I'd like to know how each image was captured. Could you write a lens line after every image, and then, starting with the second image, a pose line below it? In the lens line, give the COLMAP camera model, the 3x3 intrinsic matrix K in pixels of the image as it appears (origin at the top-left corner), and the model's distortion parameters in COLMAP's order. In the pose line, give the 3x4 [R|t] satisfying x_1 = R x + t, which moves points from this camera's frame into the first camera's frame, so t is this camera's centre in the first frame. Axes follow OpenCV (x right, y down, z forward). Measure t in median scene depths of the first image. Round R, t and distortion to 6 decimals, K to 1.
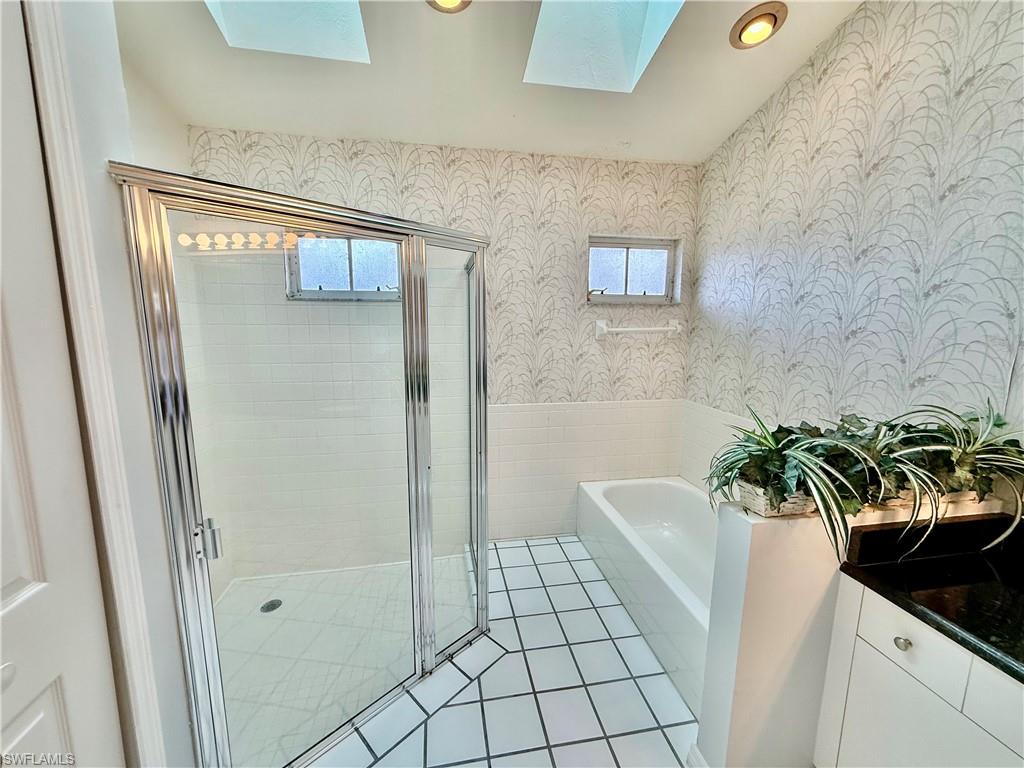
lens RADIAL K [[407.9, 0, 511.1], [0, 407.9, 384.7], [0, 0, 1]] dist [0.000393, 0.000066]
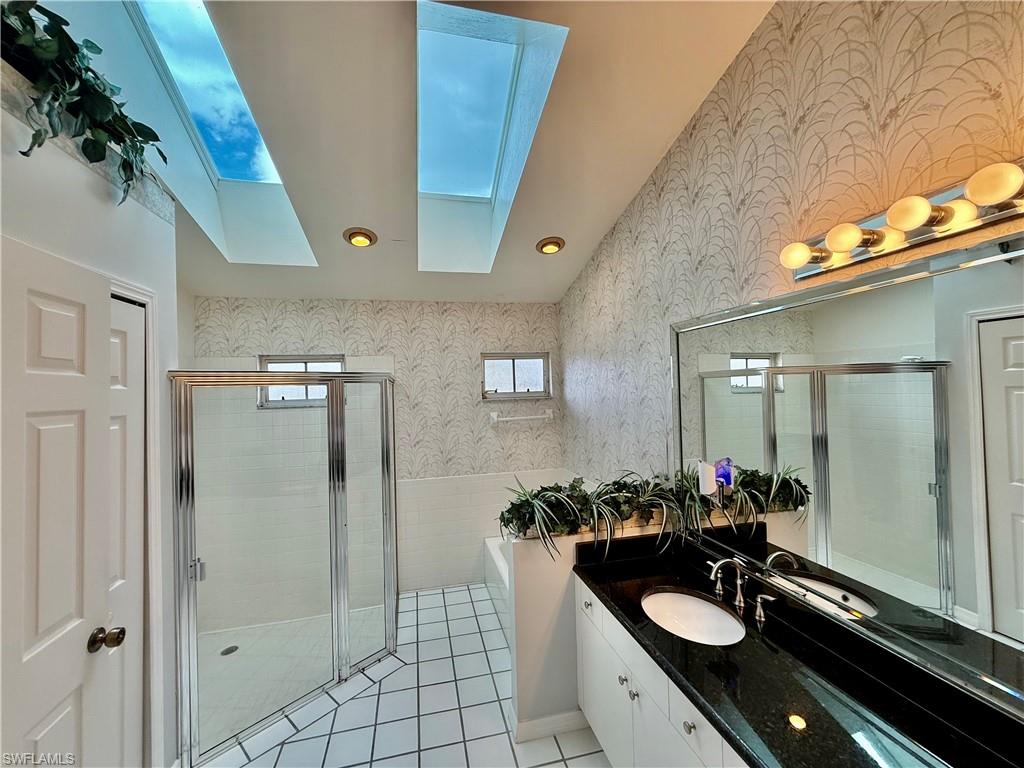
lens RADIAL K [[407.9, 0, 510.6], [0, 407.9, 384.5], [0, 0, 1]] dist [0.000393, 0.000066]
pose [[0.998142, -0.035547, 0.049479, 0.244394], [0.043363, 0.984981, -0.167128, -0.021933], [-0.042795, 0.168963, 0.984693, -0.416902]]
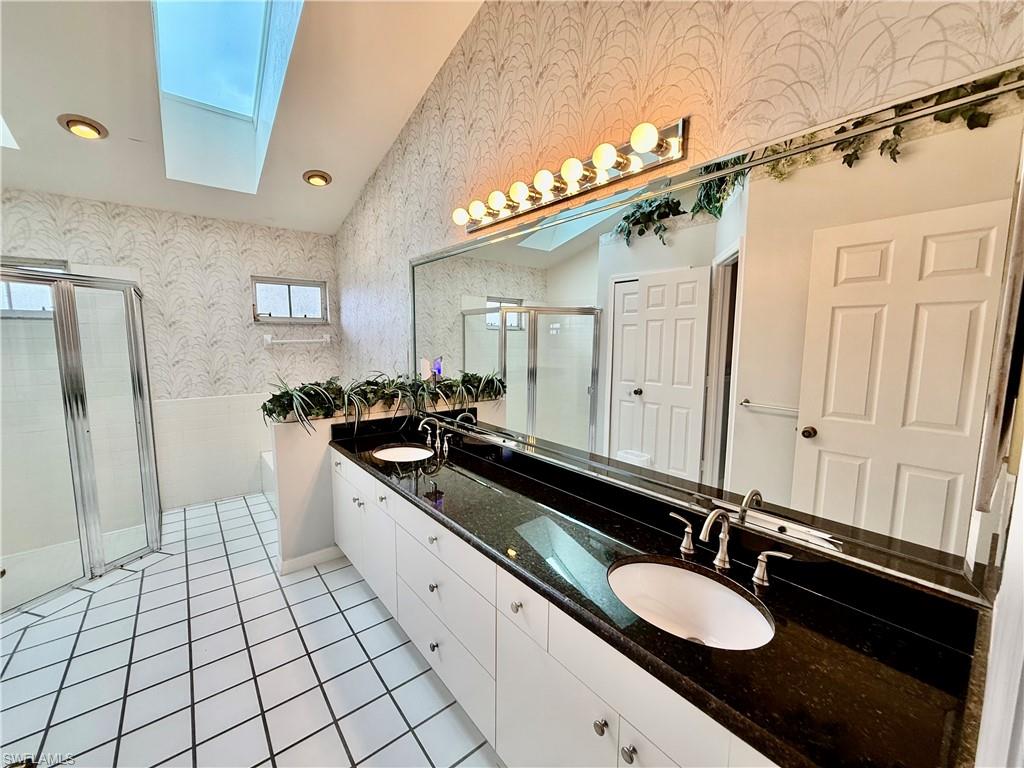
lens RADIAL K [[407.9, 0, 509.5], [0, 407.9, 383.6], [0, 0, 1]] dist [0.000393, 0.000066]
pose [[0.879322, -0.058098, 0.472671, 0.322072], [0.076860, 0.996832, -0.020460, 0.121924], [-0.469984, 0.054320, 0.881002, -0.738933]]
